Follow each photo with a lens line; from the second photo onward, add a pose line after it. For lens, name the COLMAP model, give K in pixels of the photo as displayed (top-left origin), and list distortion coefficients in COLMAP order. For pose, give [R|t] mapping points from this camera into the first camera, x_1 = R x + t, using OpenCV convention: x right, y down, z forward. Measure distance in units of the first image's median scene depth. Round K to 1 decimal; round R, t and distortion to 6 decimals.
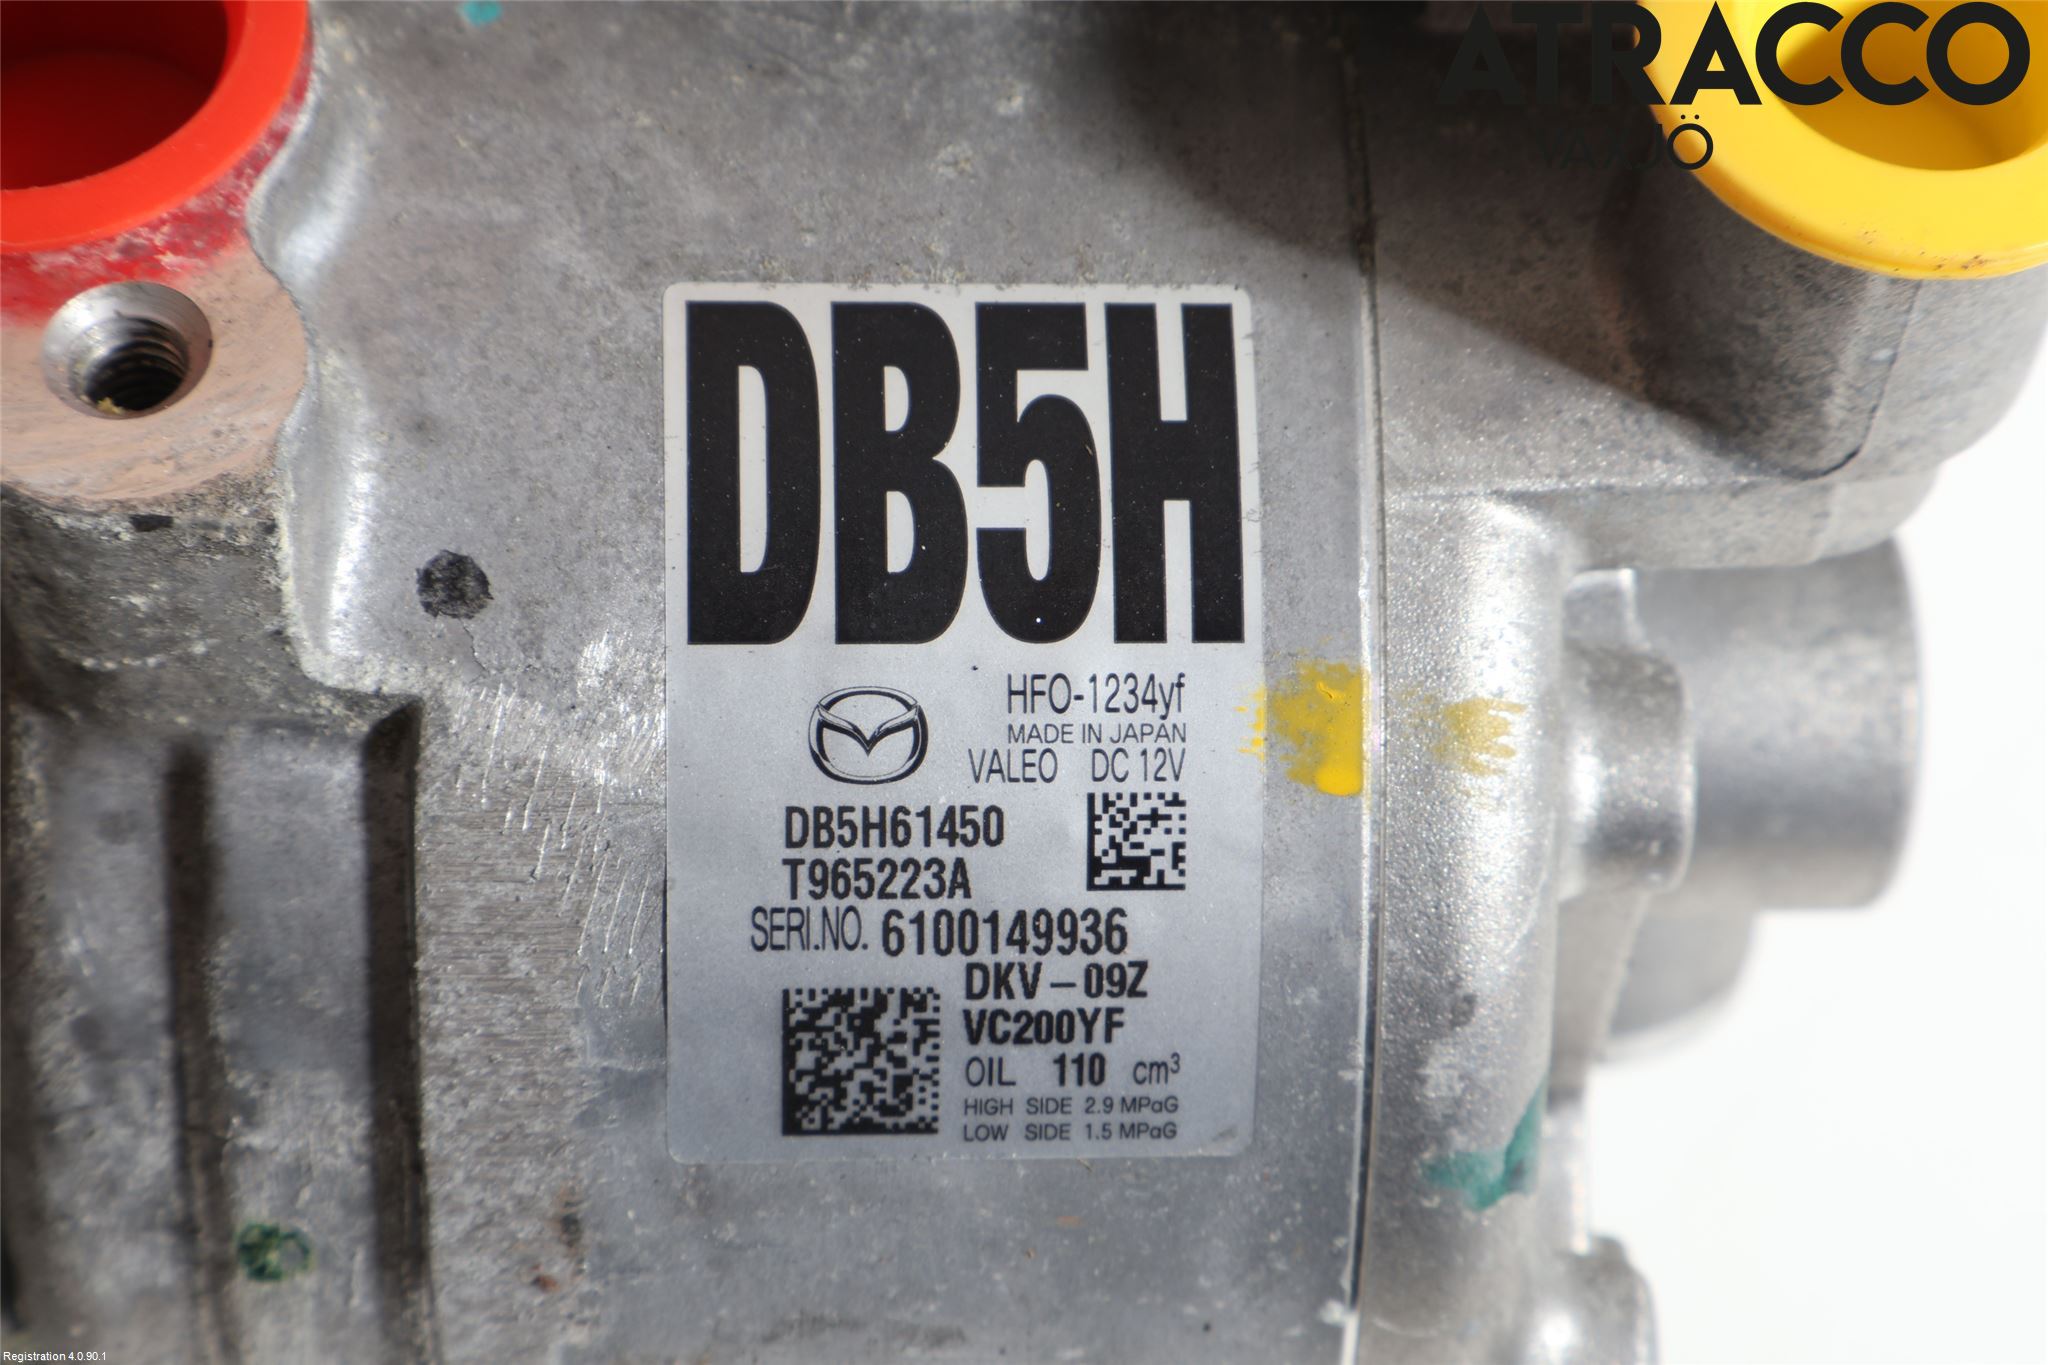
lens RADIAL K [[4263.8, 0, 1023.6], [0, 4263.8, 683.9], [0, 0, 1]] dist [0.009365, 0.000000]
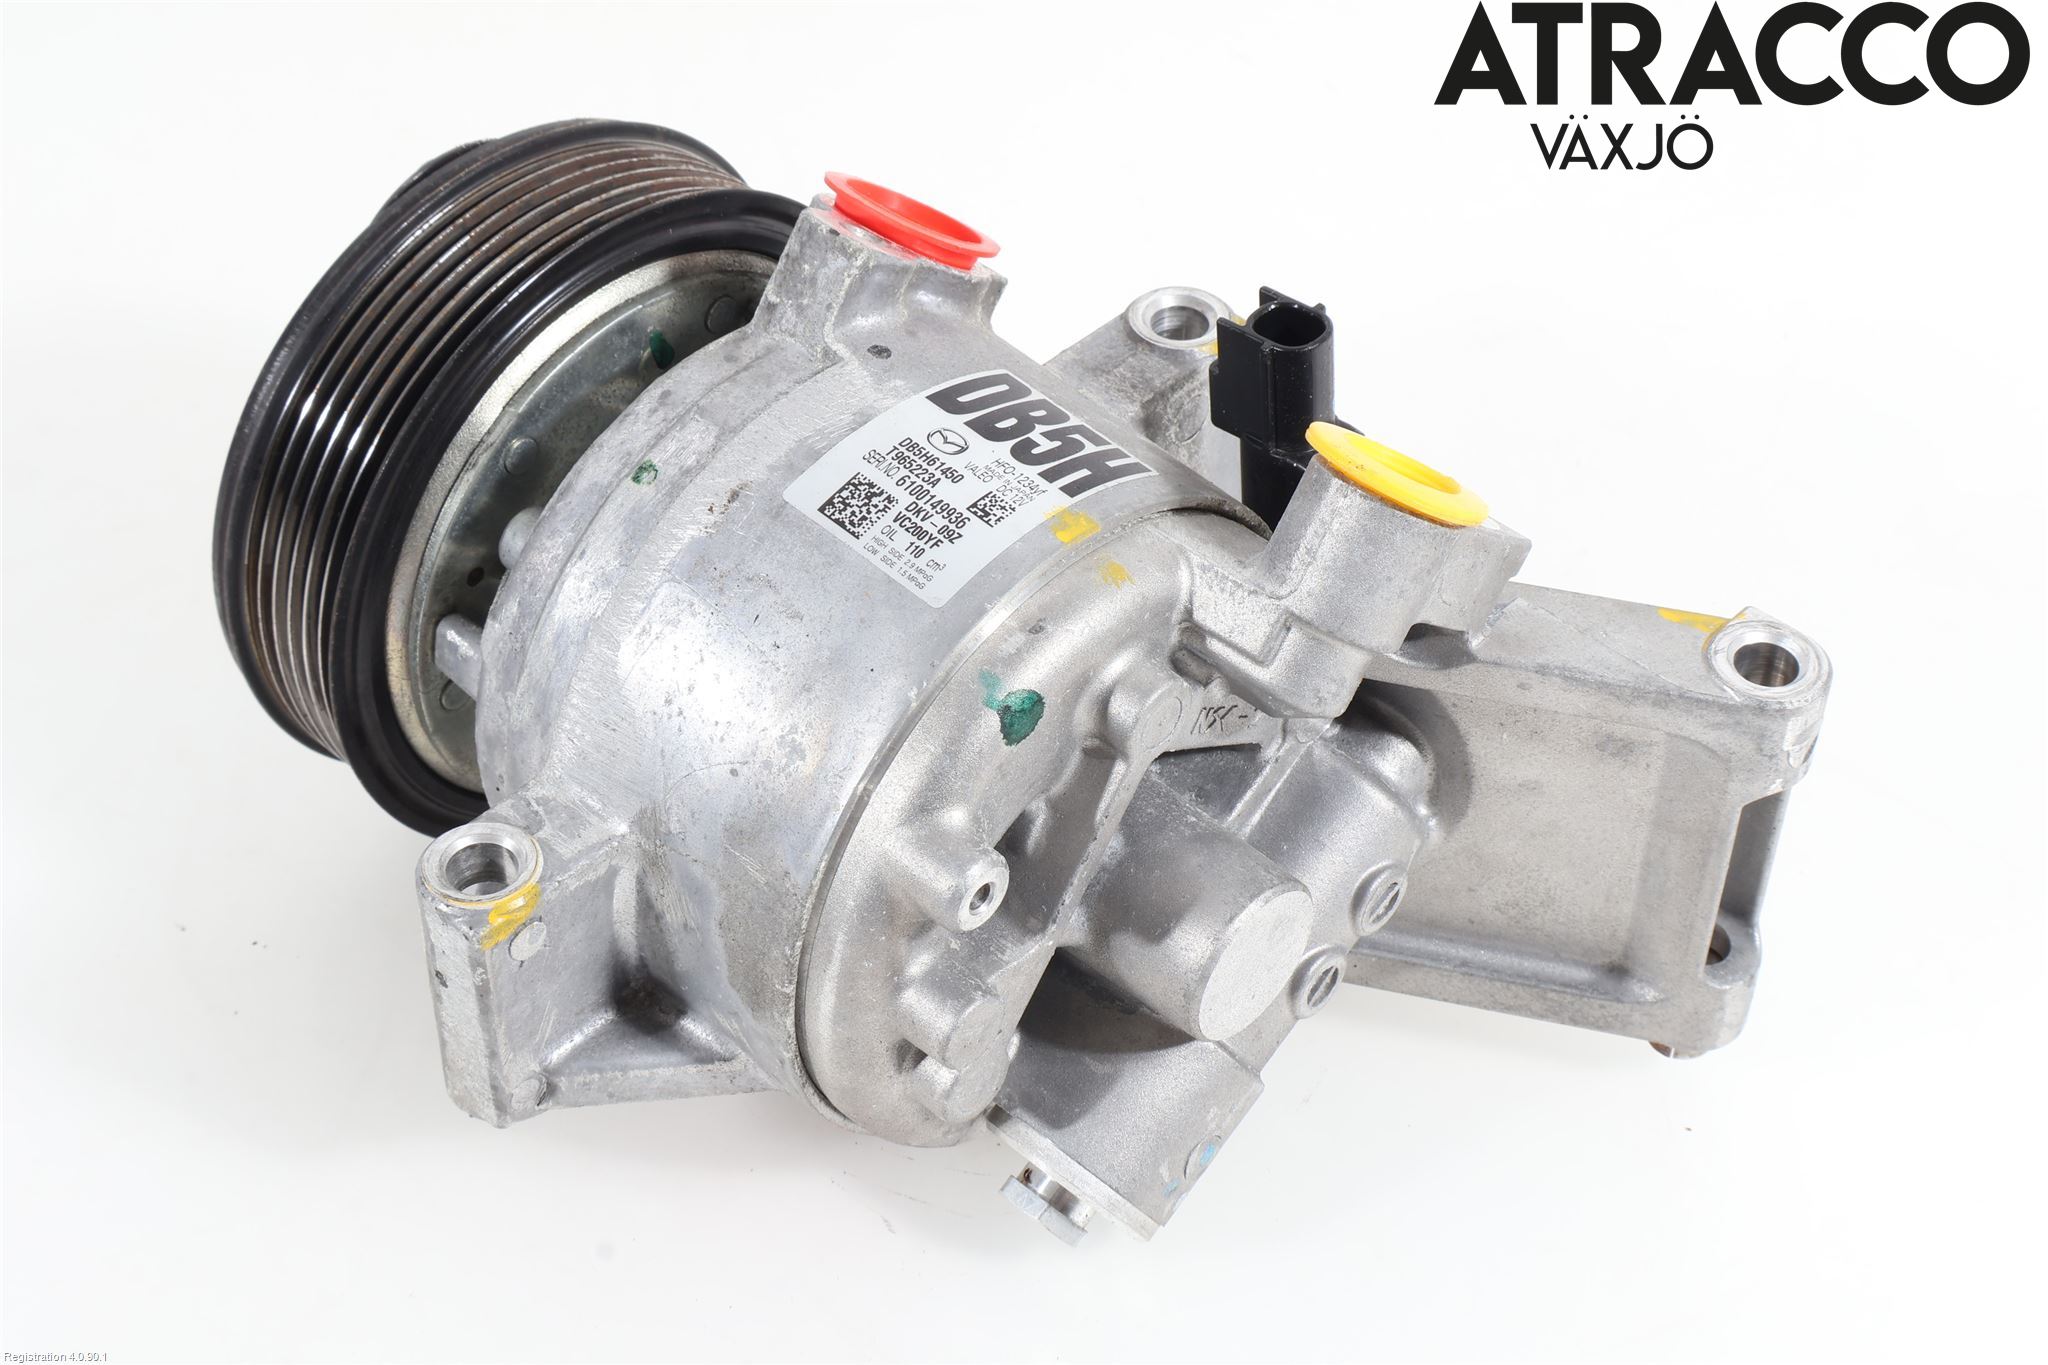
lens RADIAL K [[3454.7, 0, 1024.0], [0, 3454.7, 683.4], [0, 0, 1]] dist [0.005914, 0.000000]
pose [[0.728787, 0.463916, -0.503638, 1.172262], [-0.681961, 0.425546, -0.594845, 1.346239], [-0.061637, 0.776977, 0.626505, -0.265493]]
